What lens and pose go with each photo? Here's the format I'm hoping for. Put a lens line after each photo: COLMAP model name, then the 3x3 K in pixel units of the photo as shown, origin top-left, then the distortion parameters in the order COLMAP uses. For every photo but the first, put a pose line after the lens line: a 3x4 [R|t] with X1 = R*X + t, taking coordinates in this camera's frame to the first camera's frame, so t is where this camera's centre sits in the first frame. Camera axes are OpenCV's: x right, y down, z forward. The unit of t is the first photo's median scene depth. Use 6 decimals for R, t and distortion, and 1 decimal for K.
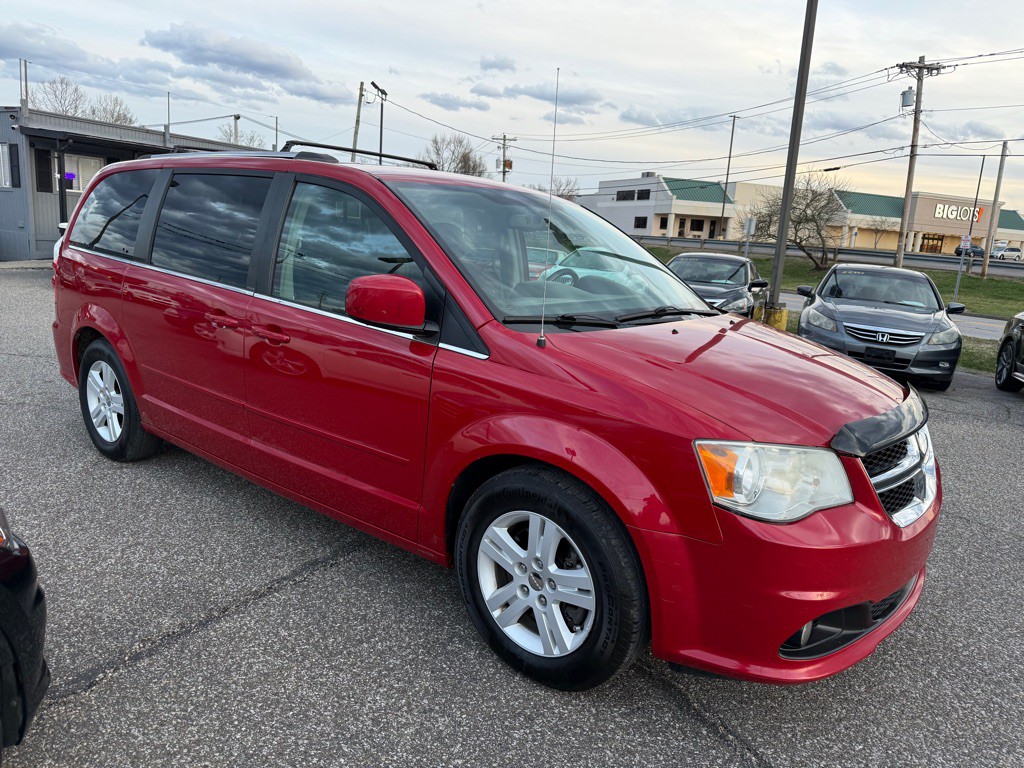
lens RADIAL K [[727.1, 0, 509.7], [0, 727.1, 382.2], [0, 0, 1]] dist [0.011690, -0.017818]
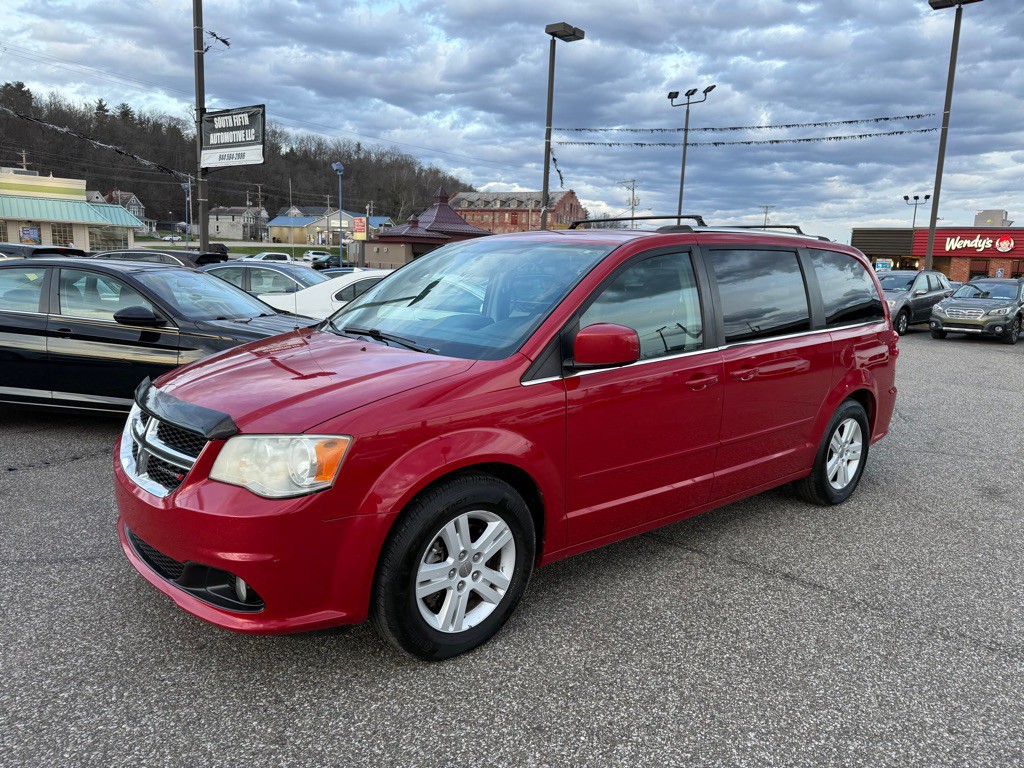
lens RADIAL K [[727.1, 0, 508.8], [0, 727.1, 390.3], [0, 0, 1]] dist [0.011690, -0.017818]
pose [[-0.205079, 0.102987, -0.973312, 0.068113], [-0.241257, 0.958445, 0.152247, -0.012636], [0.948545, 0.266041, -0.171710, 0.075289]]
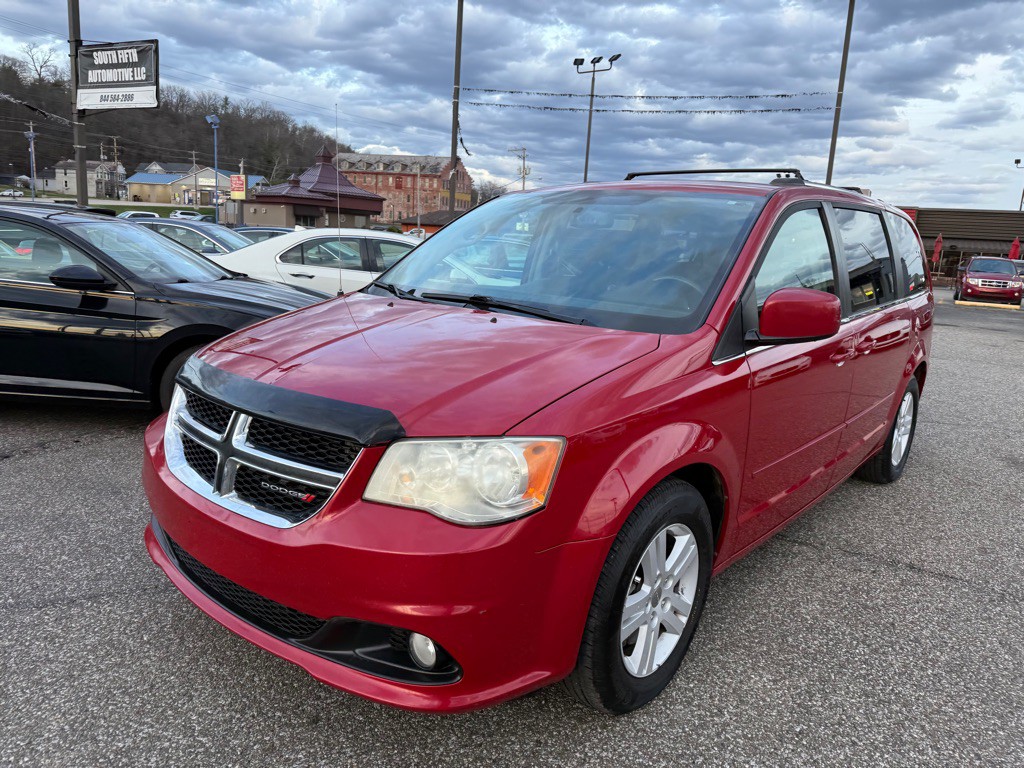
lens RADIAL K [[727.1, 0, 516.7], [0, 727.1, 379.3], [0, 0, 1]] dist [0.011690, -0.017818]
pose [[-0.032554, 0.131220, -0.990819, 0.059801], [-0.256519, 0.957040, 0.135174, -0.007368], [0.965991, 0.258564, 0.002505, 0.056508]]
